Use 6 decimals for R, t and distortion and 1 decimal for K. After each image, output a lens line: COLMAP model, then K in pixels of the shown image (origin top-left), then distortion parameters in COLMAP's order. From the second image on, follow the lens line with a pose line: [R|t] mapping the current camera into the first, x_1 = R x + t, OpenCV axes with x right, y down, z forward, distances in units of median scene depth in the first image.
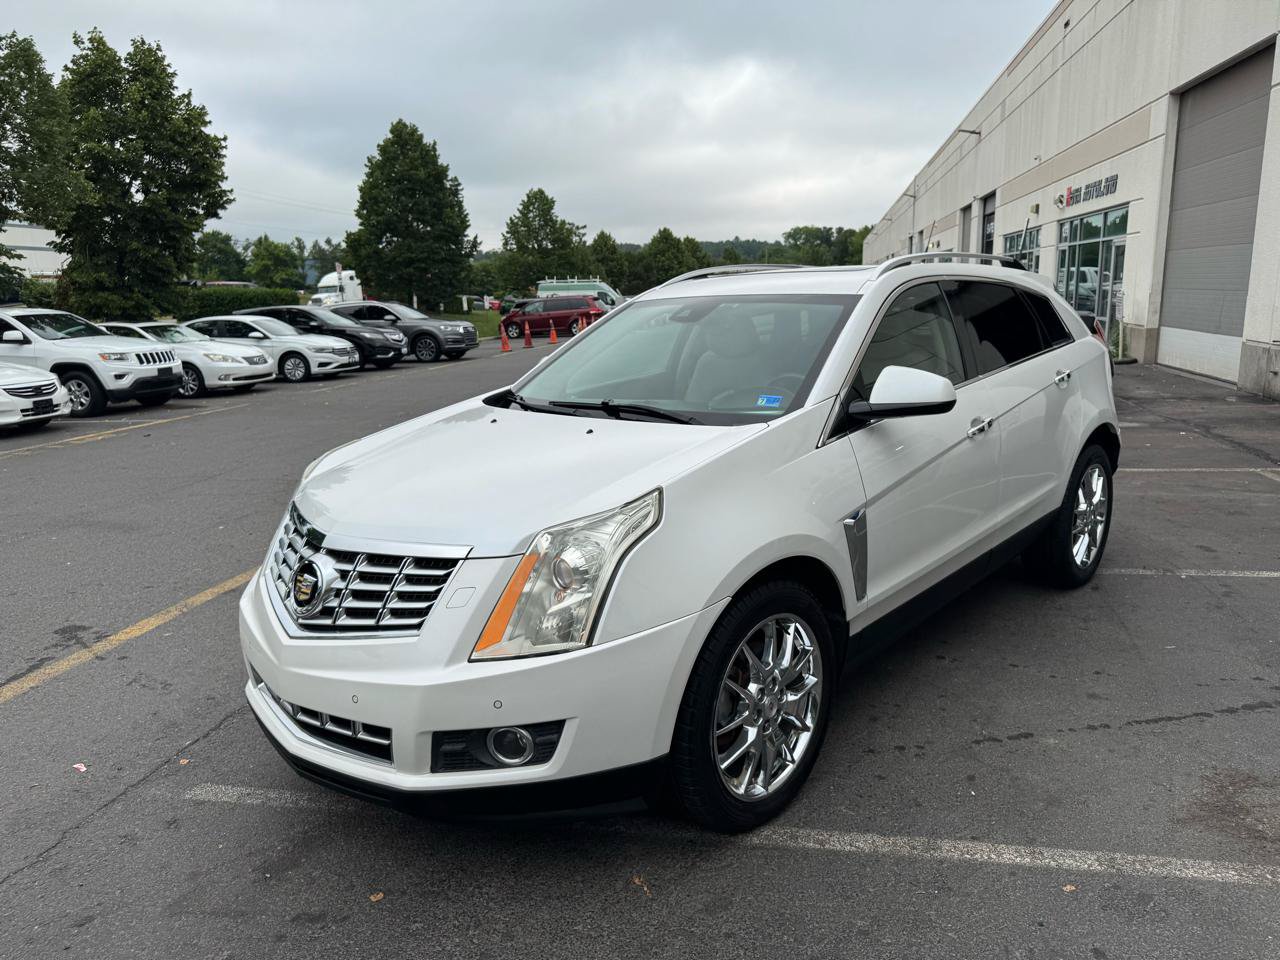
lens RADIAL K [[919.1, 0, 651.9], [0, 919.1, 477.1], [0, 0, 1]] dist [0.003804, -0.001218]
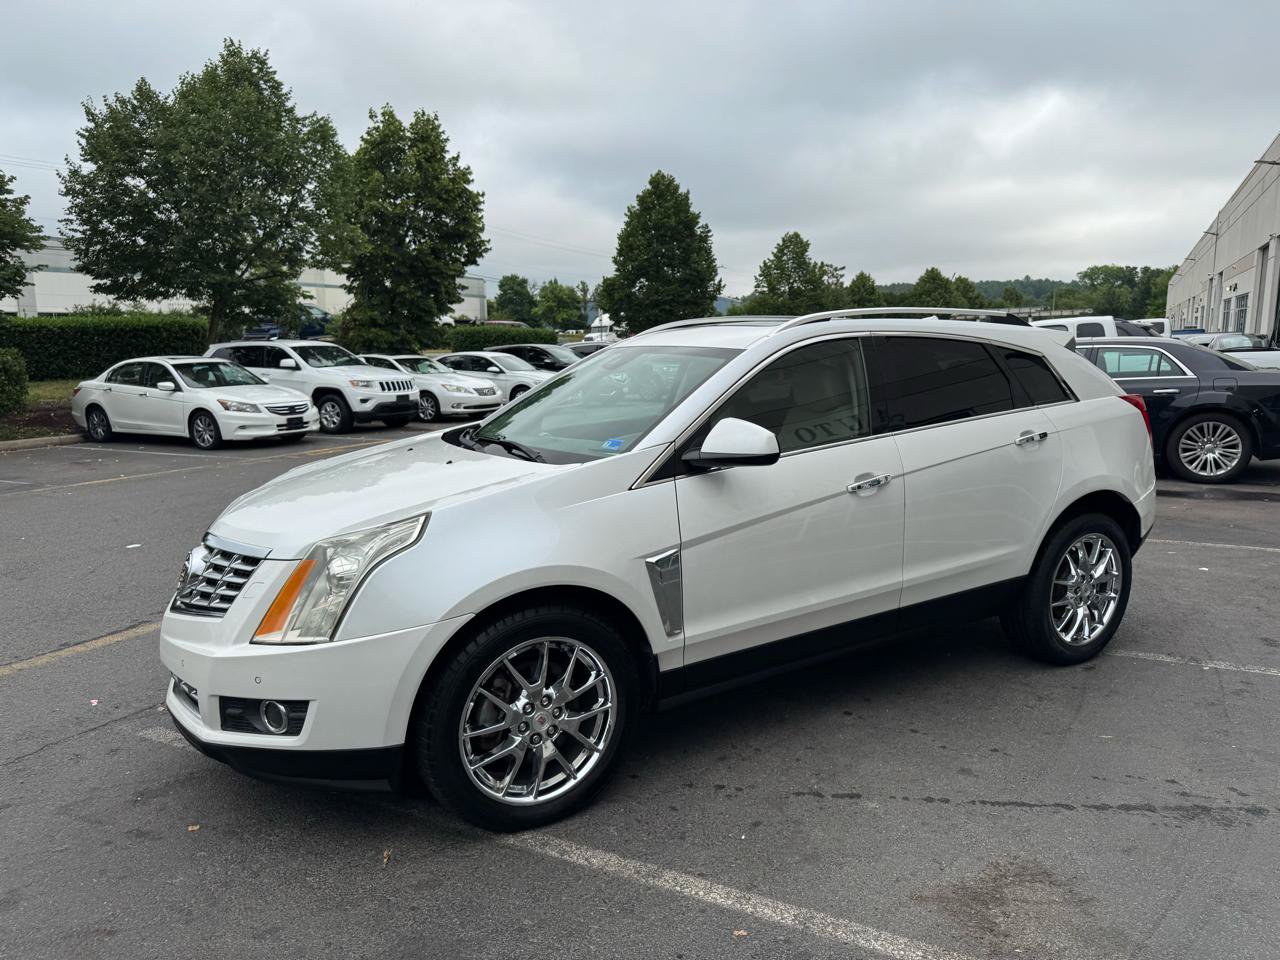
lens RADIAL K [[907.7, 0, 651.1], [0, 907.7, 484.0], [0, 0, 1]] dist [0.063625, -0.091749]
pose [[0.956994, 0.063919, -0.282978, 0.093963], [-0.073669, 0.996995, -0.023936, -0.002788], [0.280598, 0.043753, 0.958828, -0.003690]]
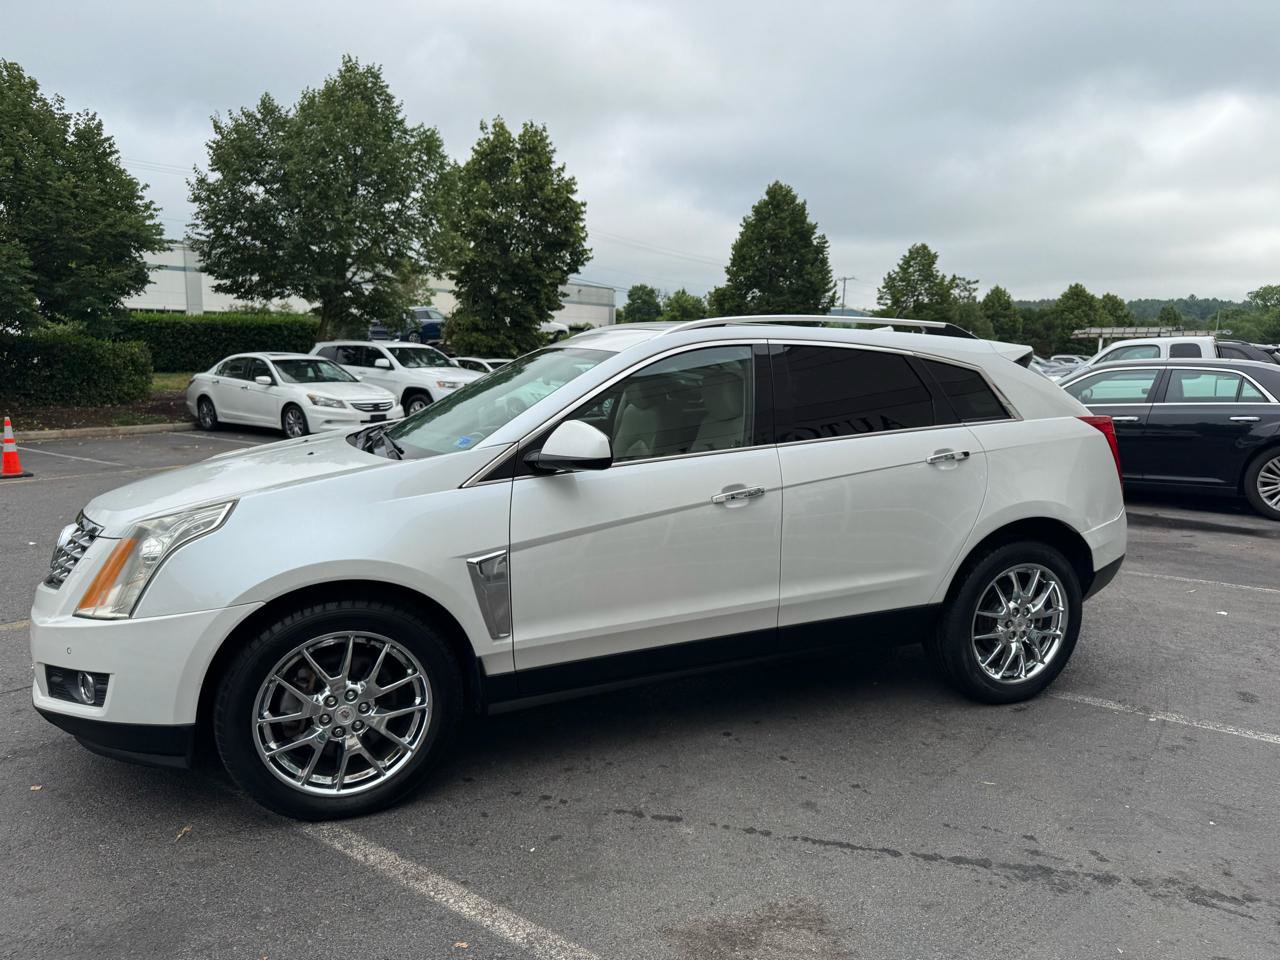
lens RADIAL K [[904.2, 0, 648.7], [0, 904.2, 485.4], [0, 0, 1]] dist [0.092443, -0.147643]
pose [[0.903622, 0.105306, -0.415183, 0.152080], [-0.124506, 0.992030, -0.019364, -0.007831], [0.409835, 0.069190, 0.909532, 0.022851]]
